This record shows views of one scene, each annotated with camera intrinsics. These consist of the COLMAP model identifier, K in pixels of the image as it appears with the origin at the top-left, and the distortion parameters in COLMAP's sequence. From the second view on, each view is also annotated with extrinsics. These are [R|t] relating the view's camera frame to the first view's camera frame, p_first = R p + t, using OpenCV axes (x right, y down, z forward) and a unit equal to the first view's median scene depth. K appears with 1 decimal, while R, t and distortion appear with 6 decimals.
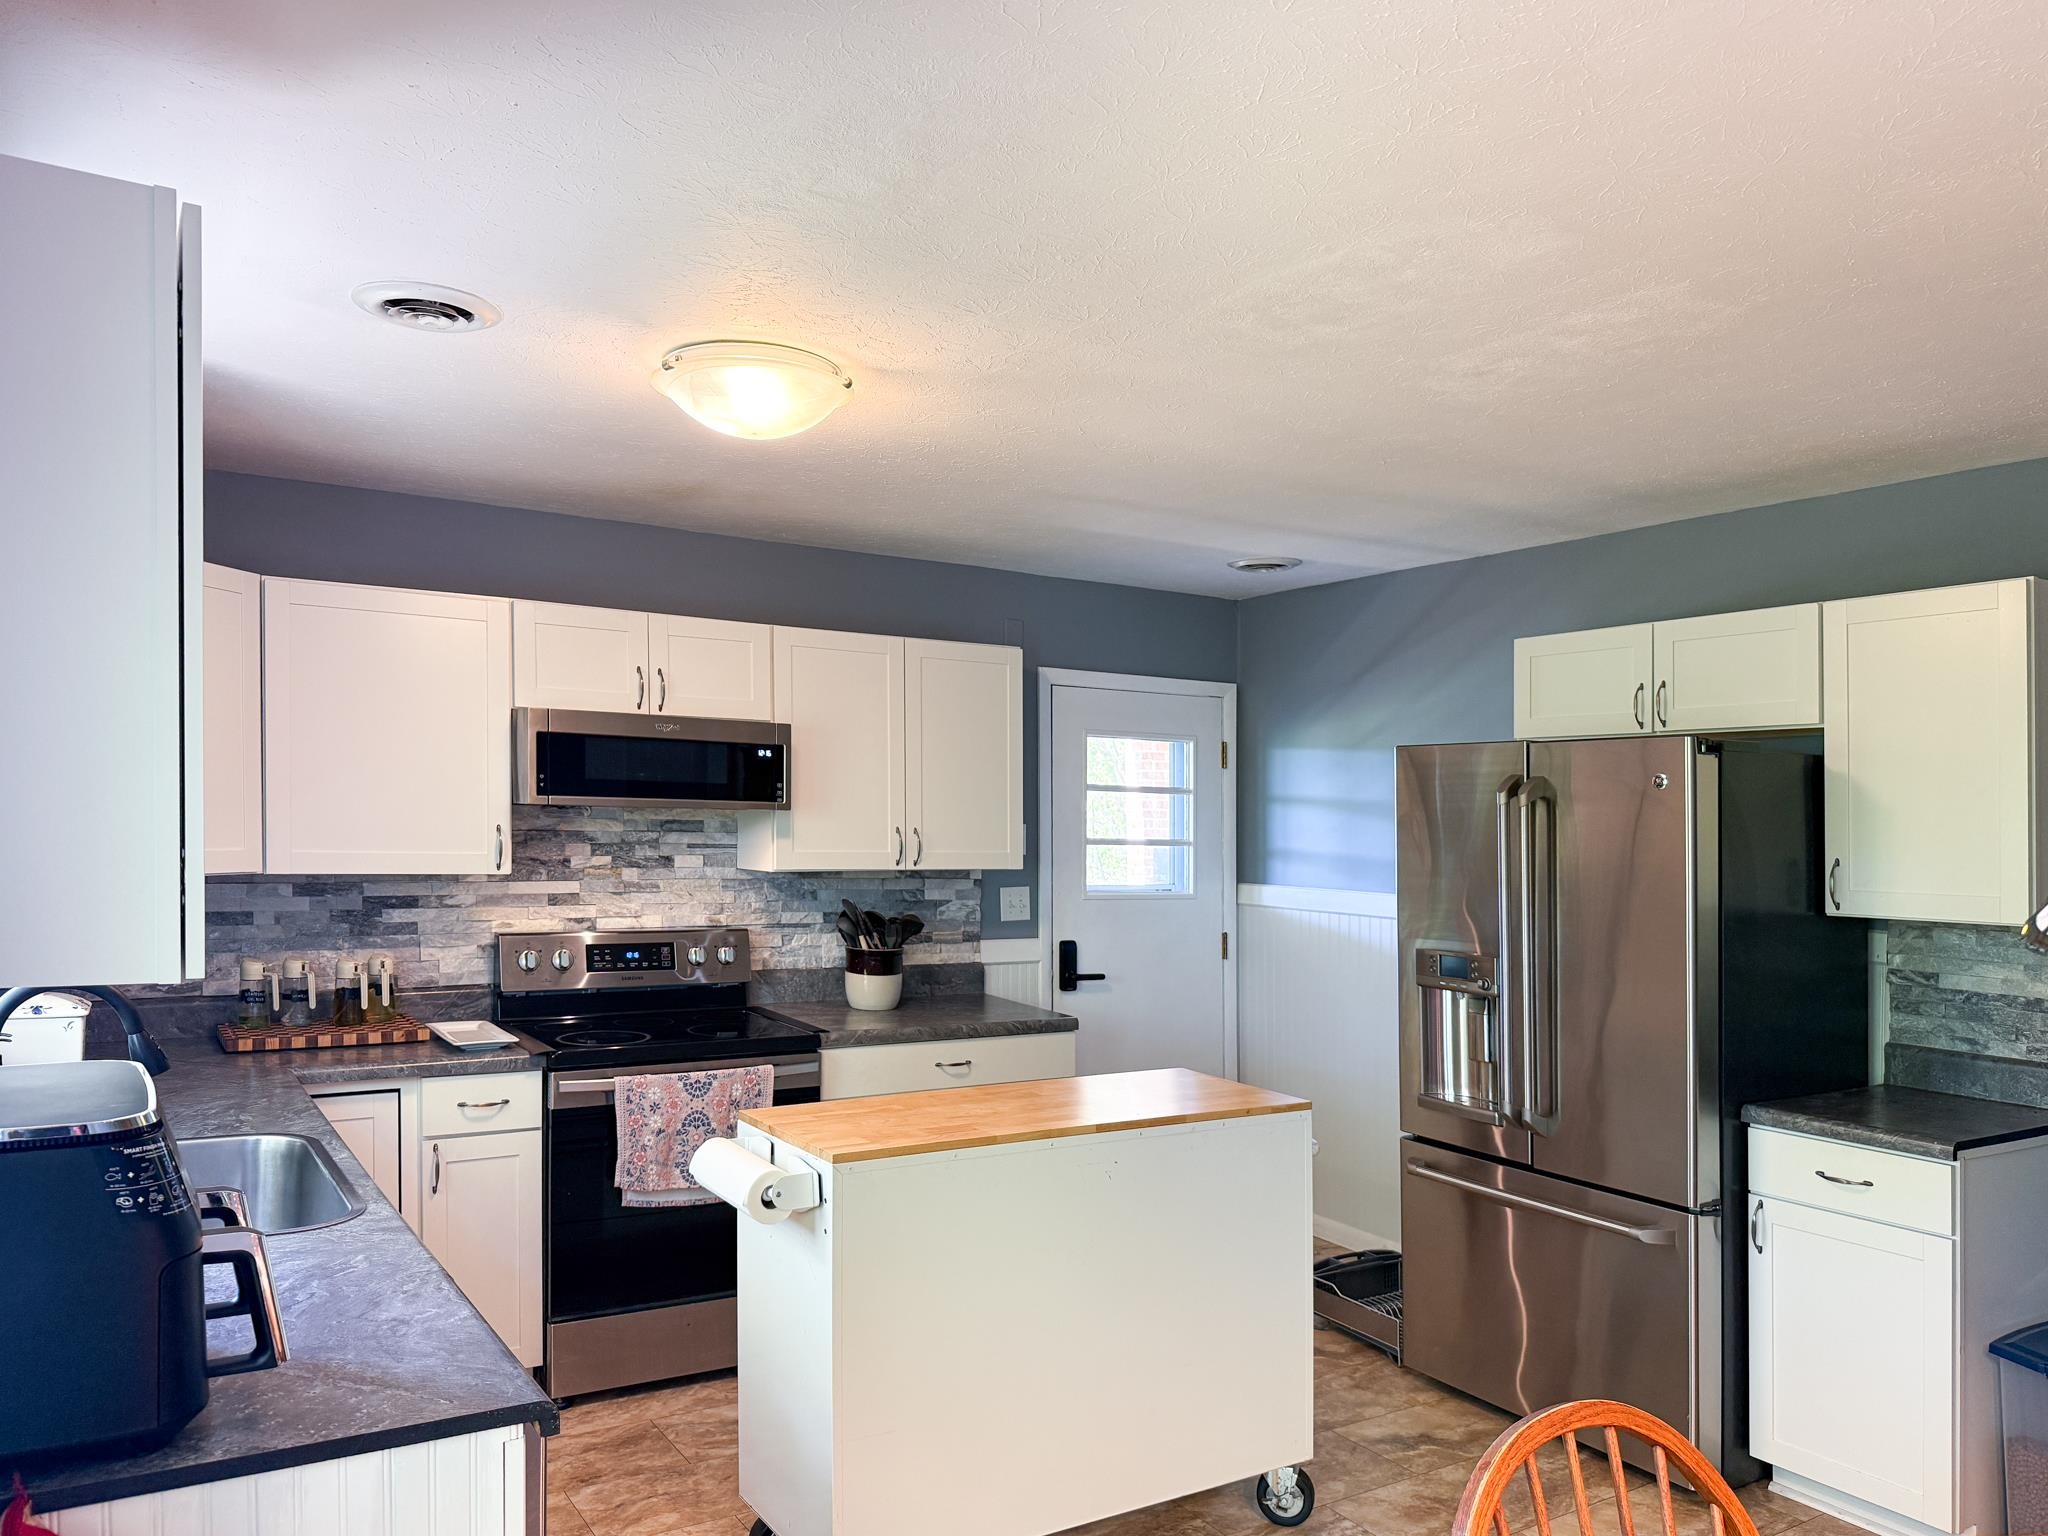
lens RADIAL K [[1469.0, 0, 1020.8], [0, 1469.0, 724.6], [0, 0, 1]] dist [0.123353, -0.251933]
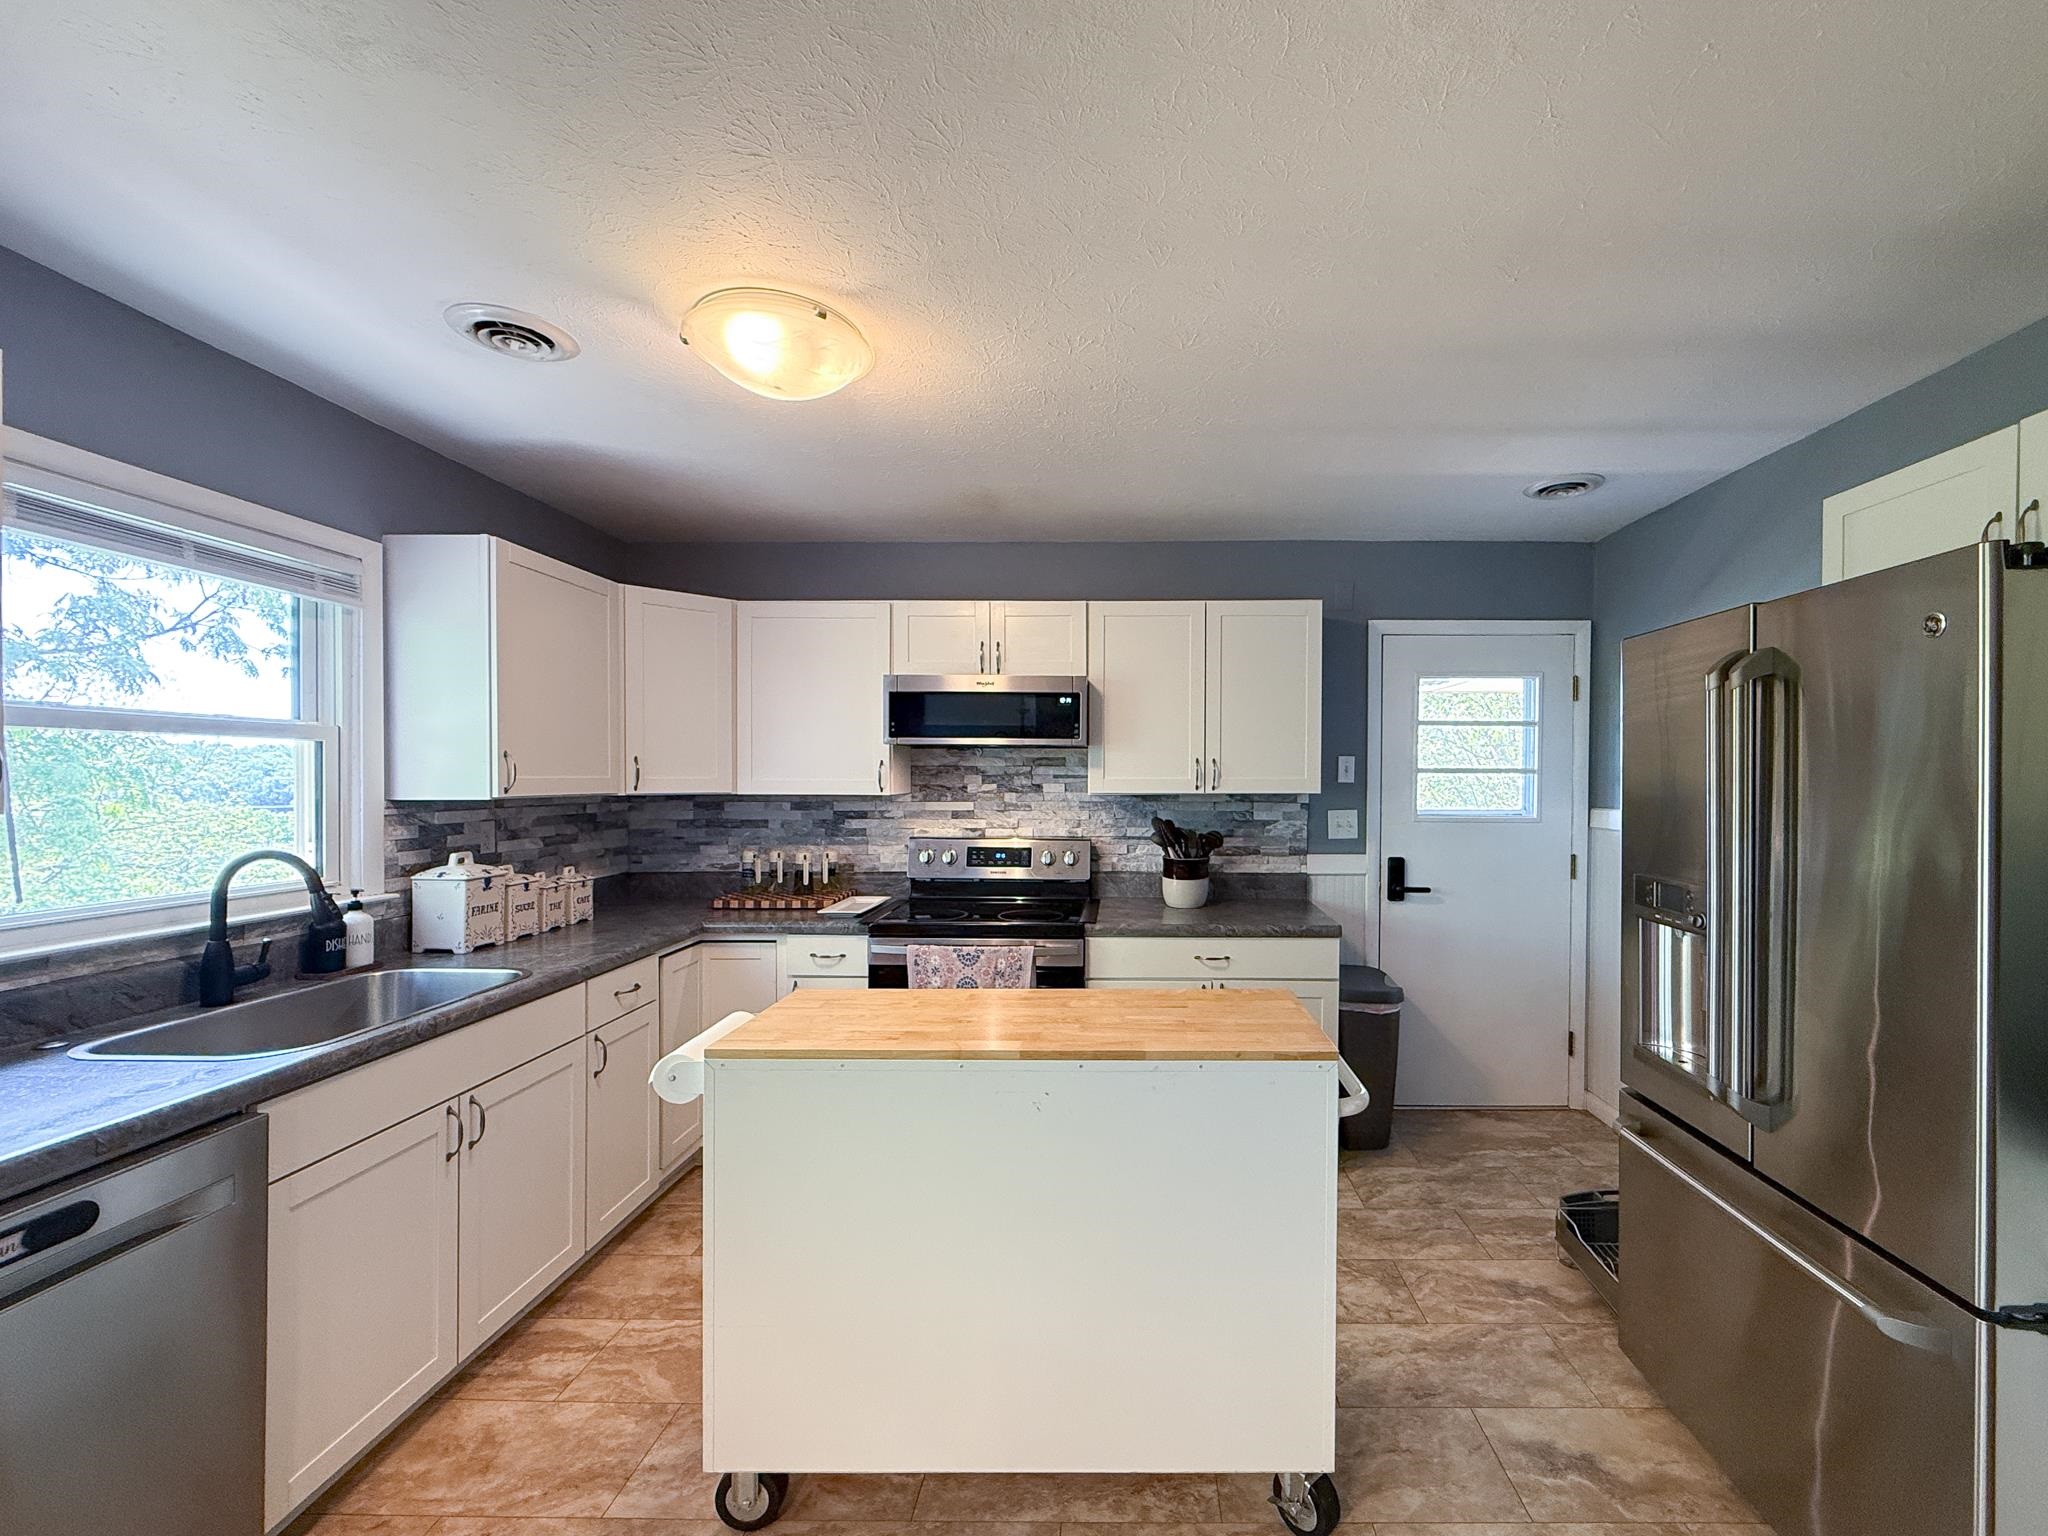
lens RADIAL K [[911.9, 0, 1024.0], [0, 911.9, 768.0], [0, 0, 1]] dist [-0.000789, -0.000806]
pose [[0.843338, -0.021103, -0.536968, 0.202766], [0.050134, 0.997960, 0.039518, 0.042163], [0.535039, -0.060248, 0.842676, 0.304713]]
